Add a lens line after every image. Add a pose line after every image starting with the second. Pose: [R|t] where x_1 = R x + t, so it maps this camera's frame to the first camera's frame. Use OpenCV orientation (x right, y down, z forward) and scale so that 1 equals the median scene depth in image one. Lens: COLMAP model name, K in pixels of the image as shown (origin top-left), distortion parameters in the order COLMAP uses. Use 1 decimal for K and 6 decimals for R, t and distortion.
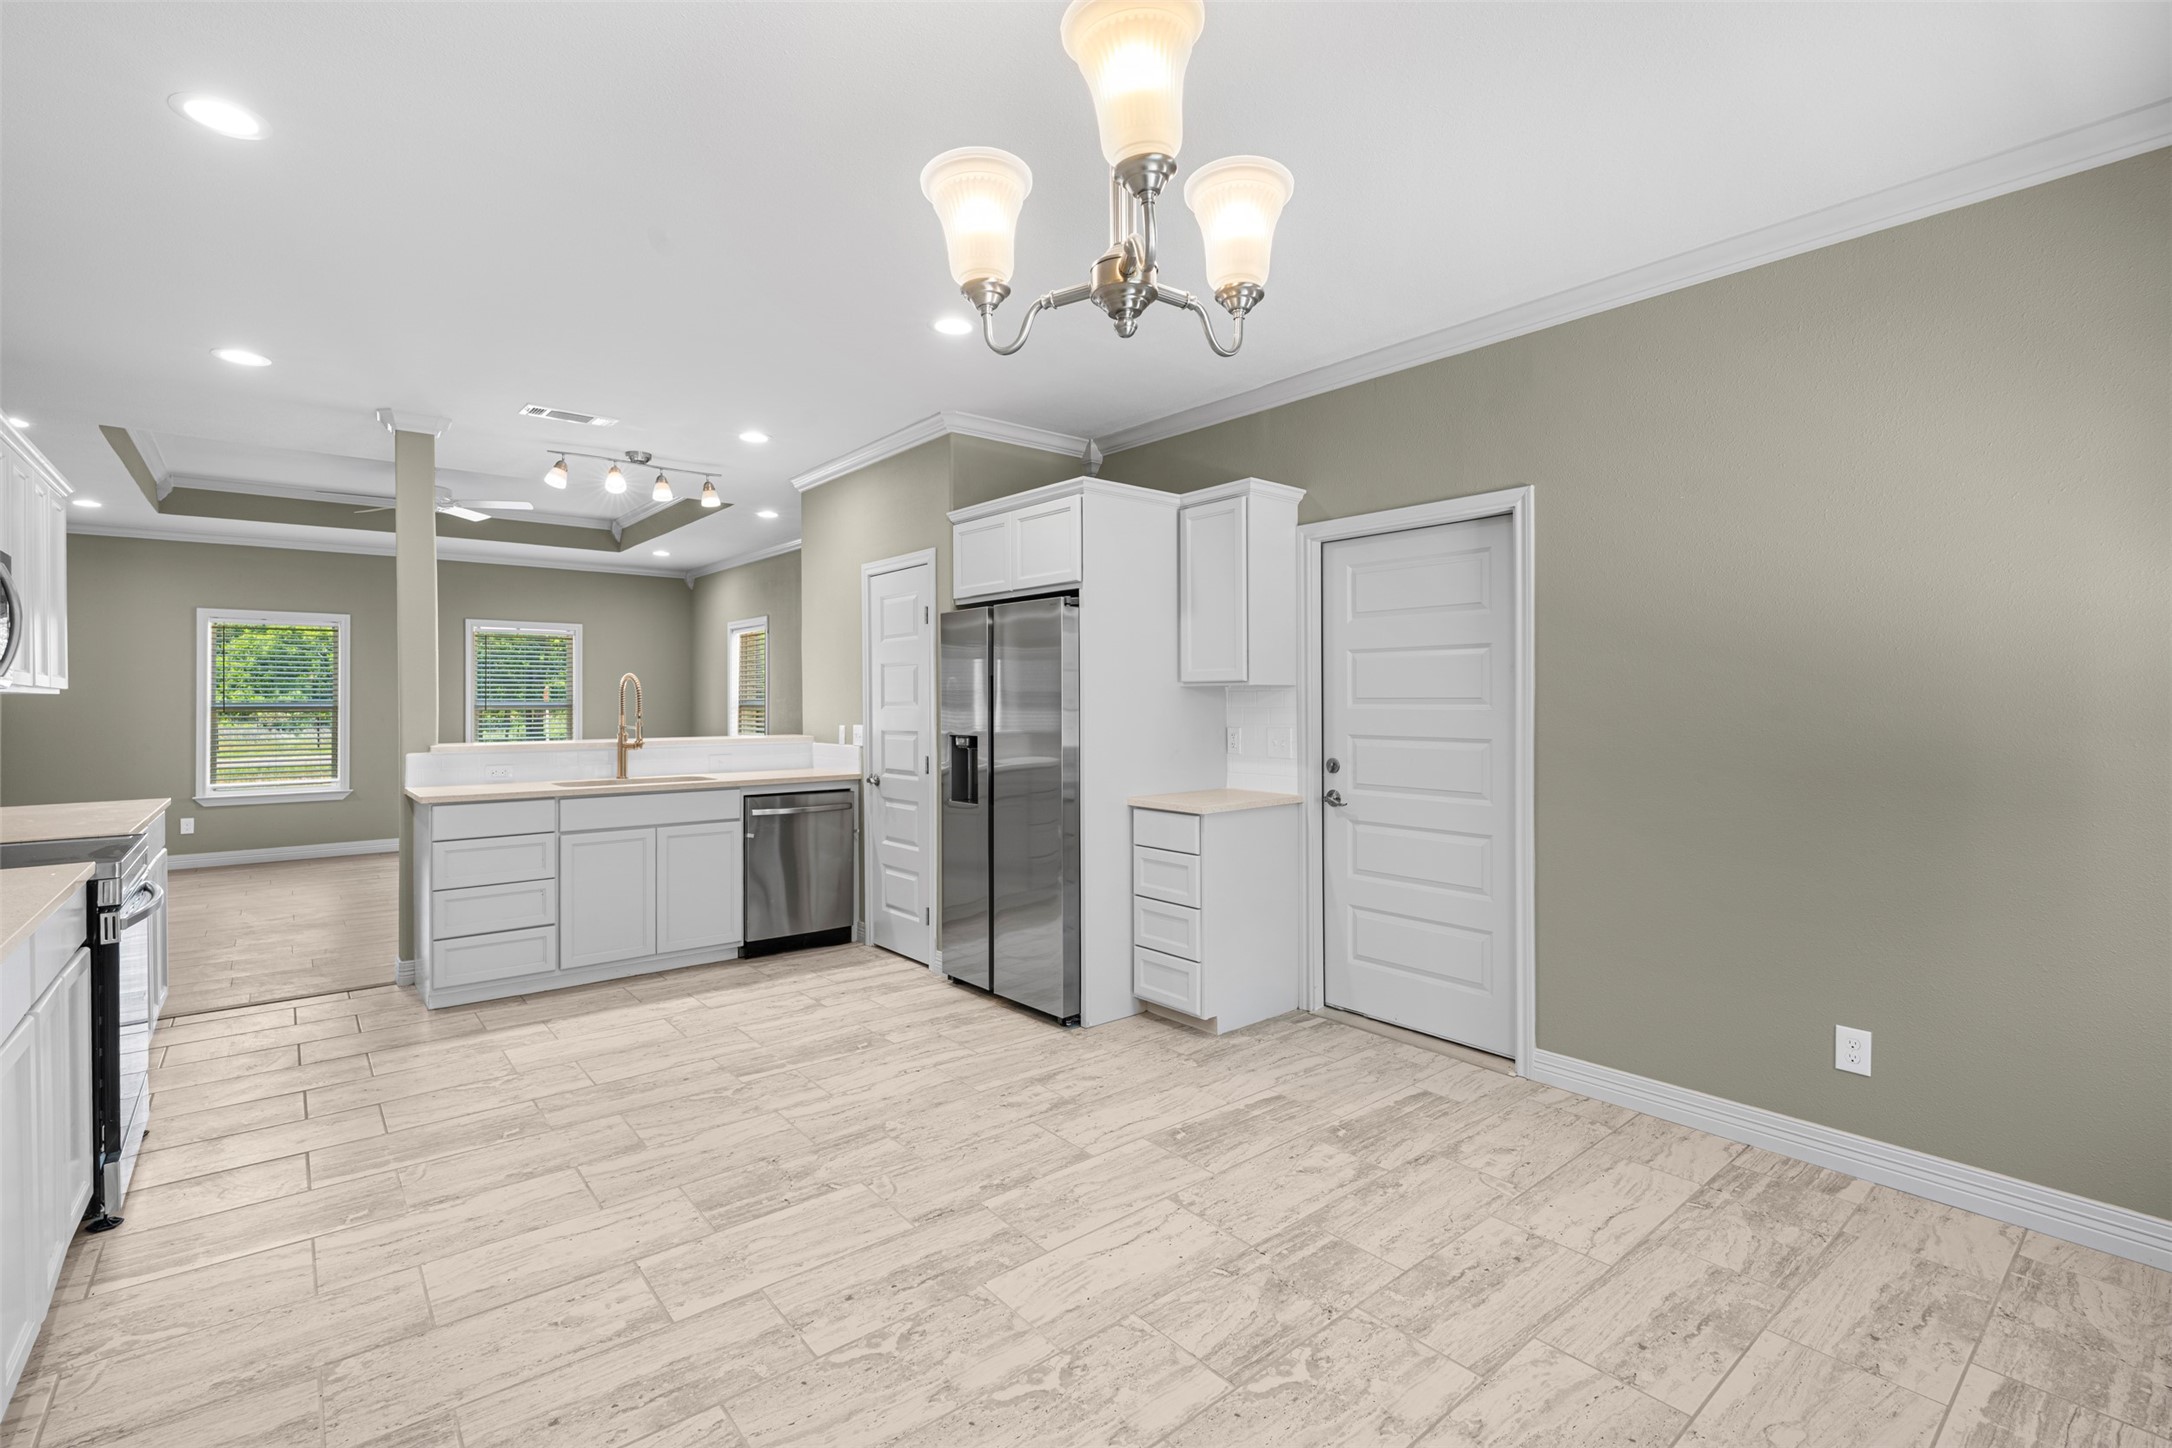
lens RADIAL K [[962.6, 0, 1073.7], [0, 962.6, 696.3], [0, 0, 1]] dist [-0.006696, 0.001418]
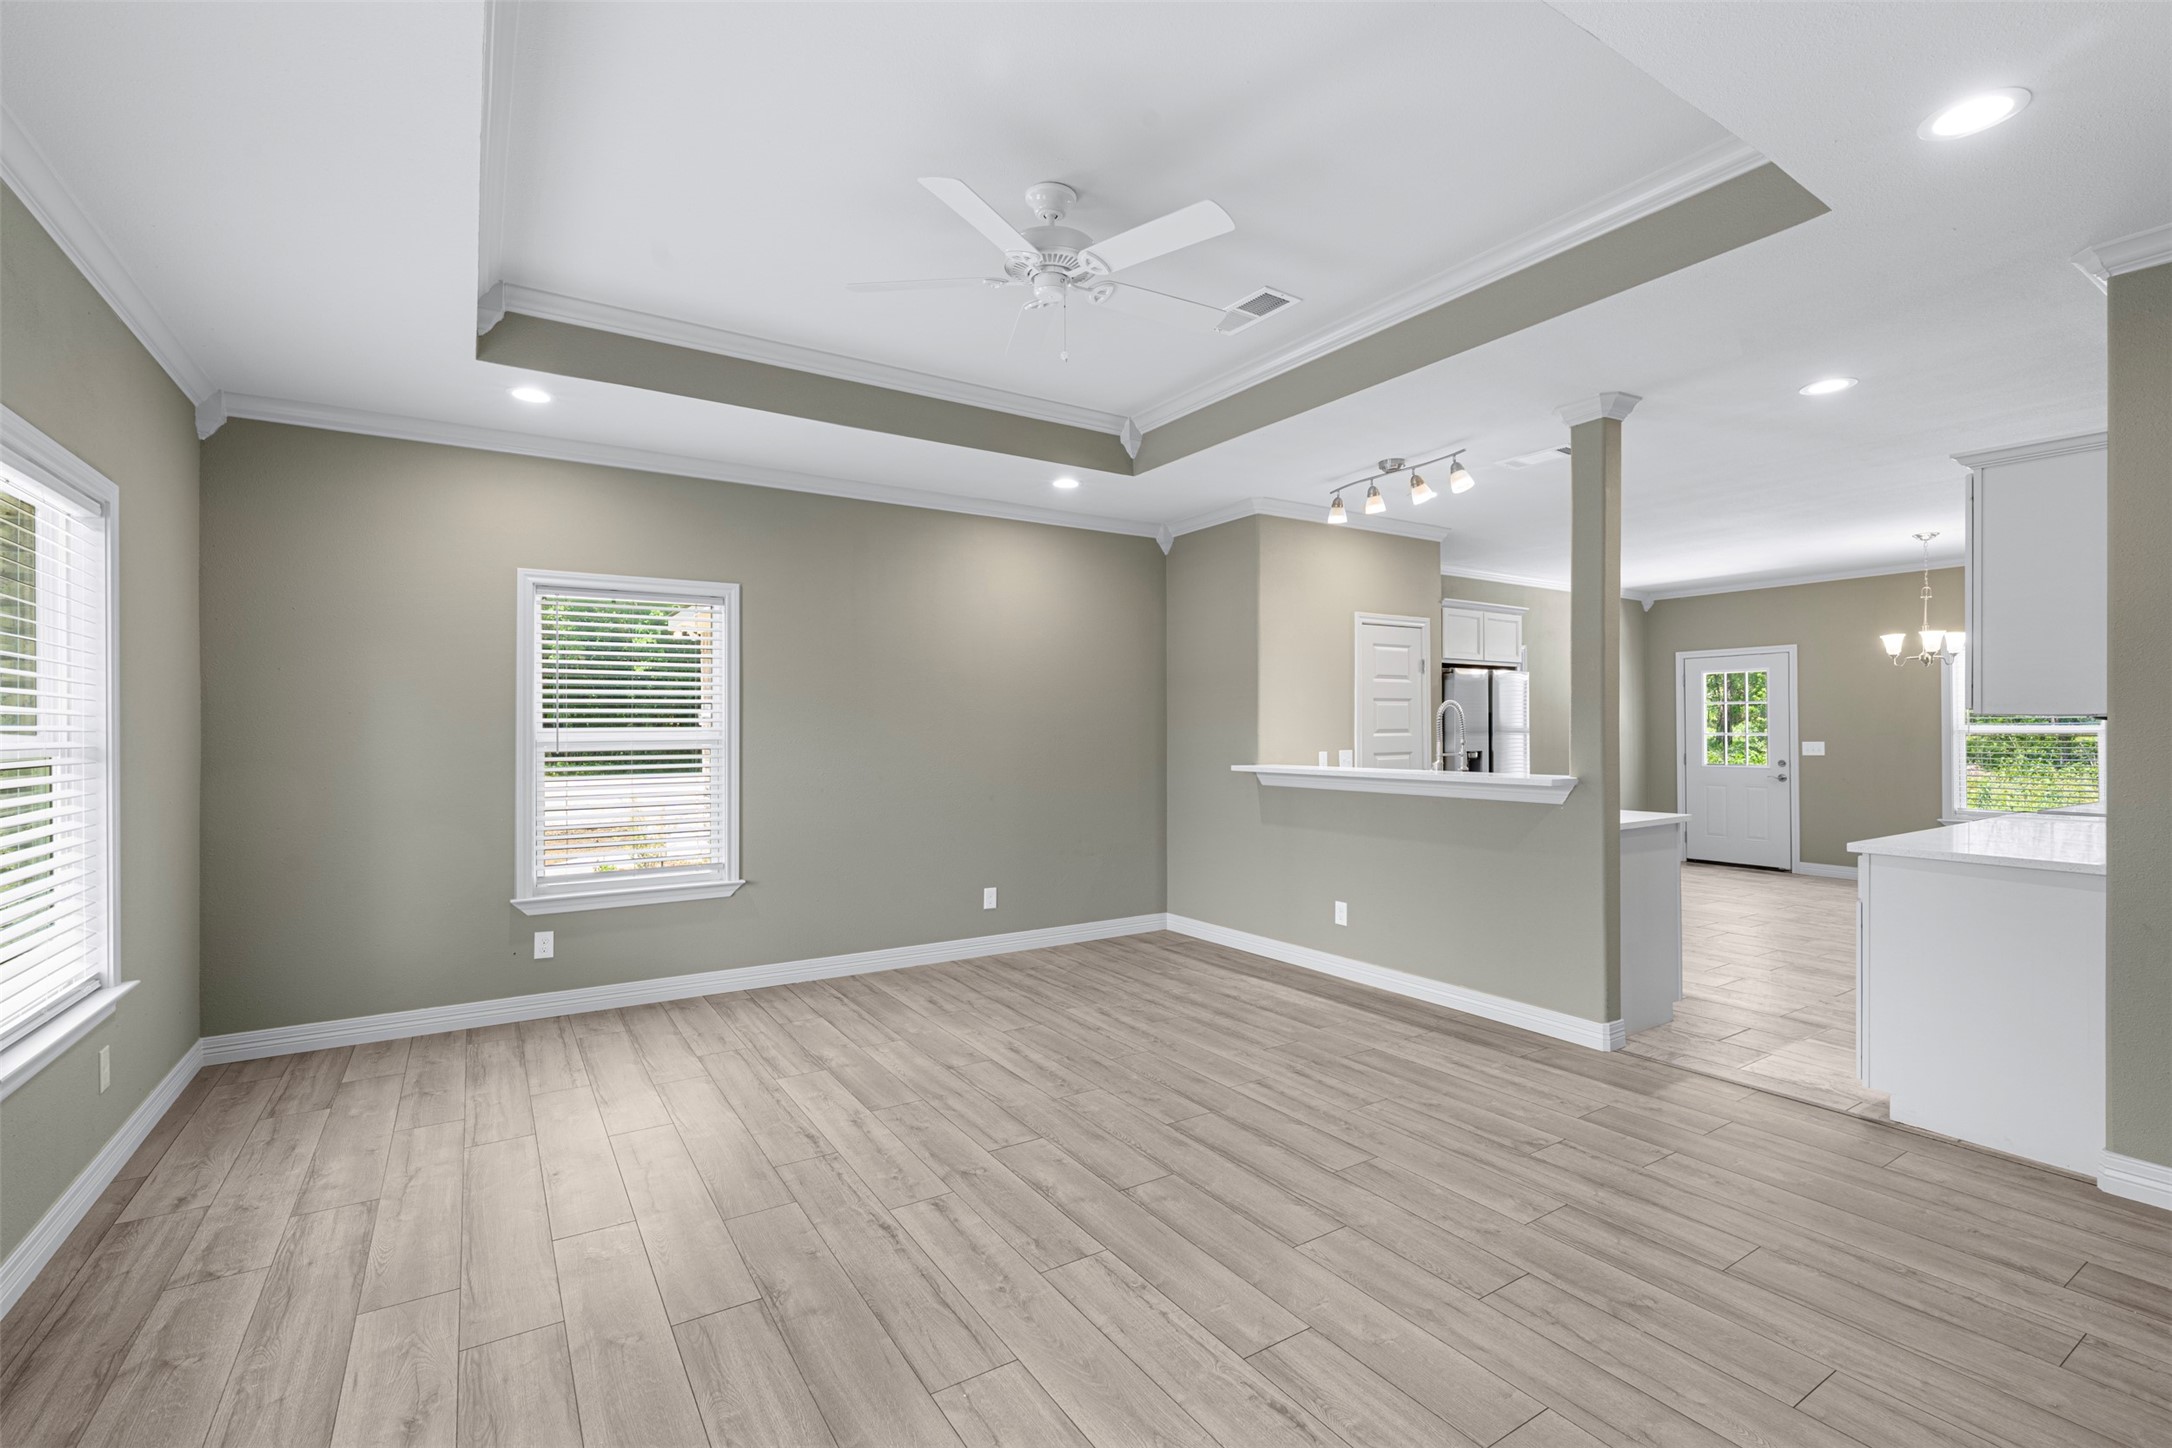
lens RADIAL K [[962.6, 0, 1089.8], [0, 962.6, 726.2], [0, 0, 1]] dist [-0.006696, 0.001418]
pose [[0.117399, 0.006429, 0.993064, -2.225307], [0.000766, 0.999978, -0.006564, 0.012177], [-0.993085, 0.001531, 0.117392, 1.872855]]
